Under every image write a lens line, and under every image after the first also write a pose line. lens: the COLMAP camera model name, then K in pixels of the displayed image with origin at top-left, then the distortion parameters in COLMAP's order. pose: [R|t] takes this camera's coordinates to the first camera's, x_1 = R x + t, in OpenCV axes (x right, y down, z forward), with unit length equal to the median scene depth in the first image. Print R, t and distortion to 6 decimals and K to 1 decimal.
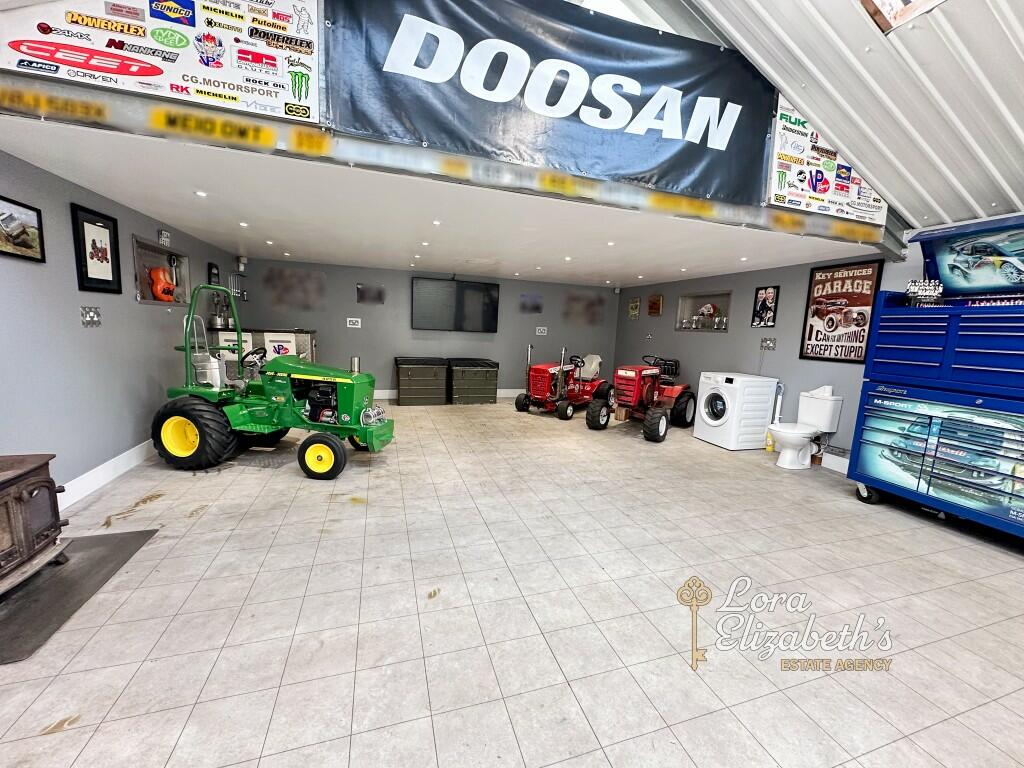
lens RADIAL K [[408.4, 0, 512.8], [0, 408.4, 383.7], [0, 0, 1]] dist [-0.002082, -0.000052]
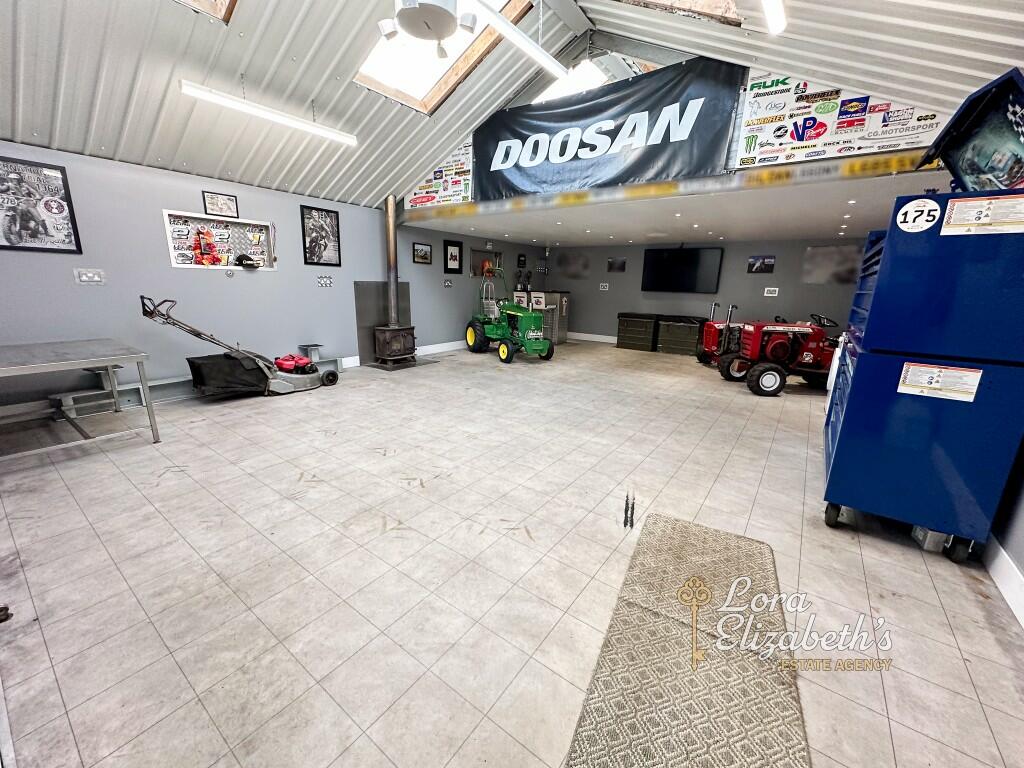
lens RADIAL K [[408.4, 0, 508.3], [0, 408.4, 384.6], [0, 0, 1]] dist [-0.002082, -0.000052]
pose [[0.583954, 0.167784, -0.794258, 1.293744], [-0.112637, 0.985690, 0.125410, 0.093763], [0.803934, 0.016229, 0.594497, -0.204590]]
